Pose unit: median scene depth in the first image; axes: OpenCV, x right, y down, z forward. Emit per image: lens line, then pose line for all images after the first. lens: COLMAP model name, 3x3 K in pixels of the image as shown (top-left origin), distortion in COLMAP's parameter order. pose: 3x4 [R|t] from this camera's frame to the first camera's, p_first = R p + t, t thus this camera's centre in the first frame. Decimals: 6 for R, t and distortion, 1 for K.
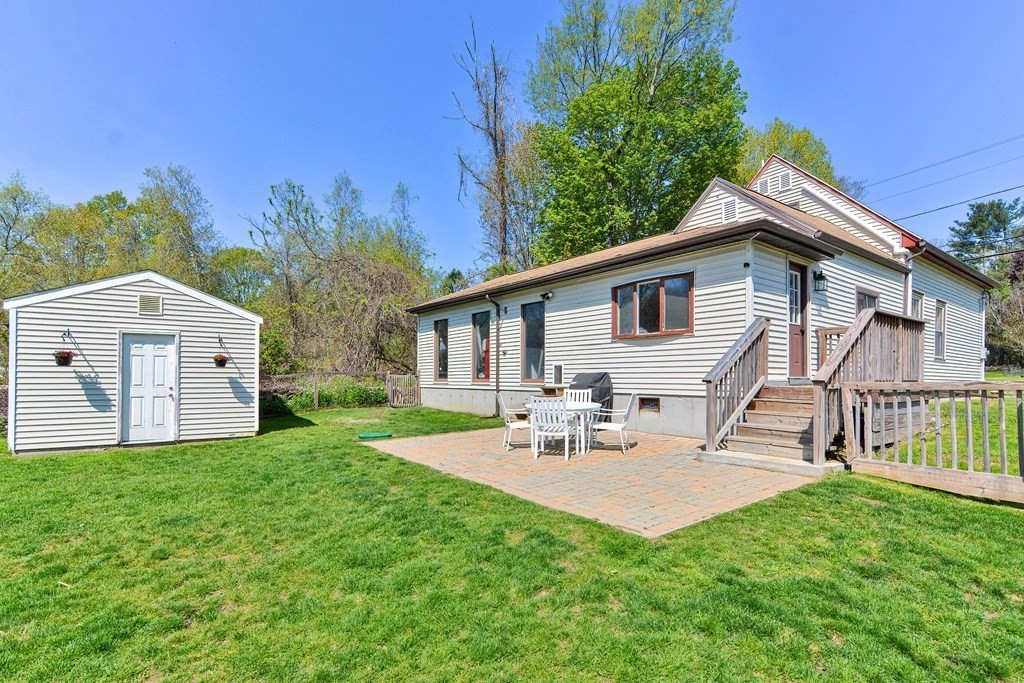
lens RADIAL K [[510.0, 0, 516.2], [0, 510.0, 347.0], [0, 0, 1]] dist [0.024388, -0.017600]
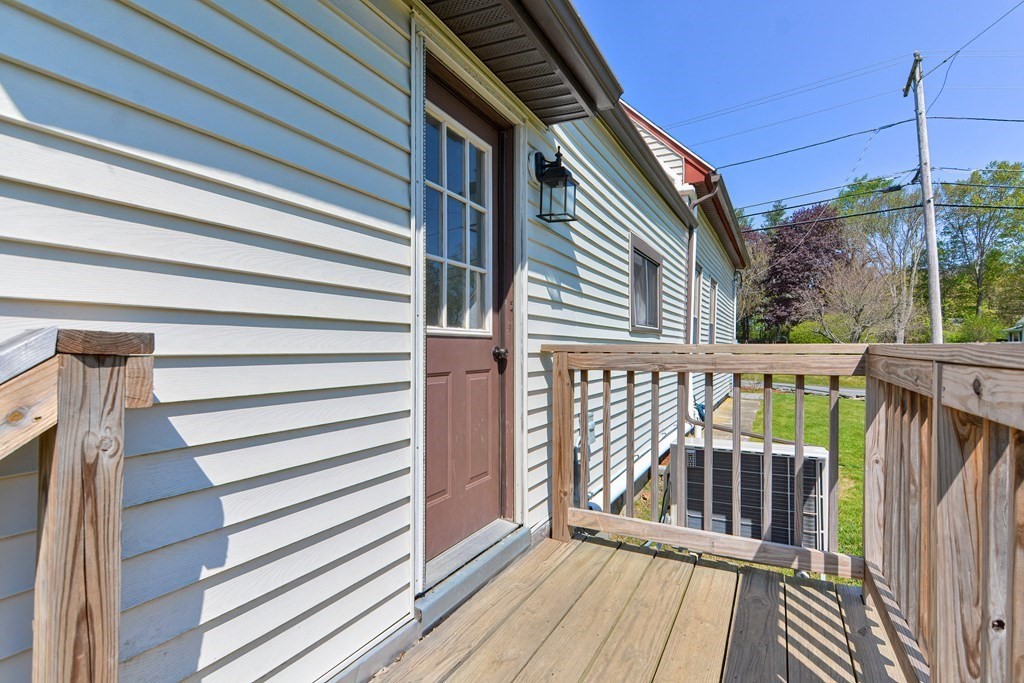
lens RADIAL K [[510.0, 0, 516.2], [0, 510.0, 347.0], [0, 0, 1]] dist [0.024388, -0.017600]
pose [[0.907925, -0.020868, 0.418612, 0.335025], [0.001146, 0.998880, 0.047309, -0.037201], [-0.419130, -0.042473, 0.906932, 0.554088]]
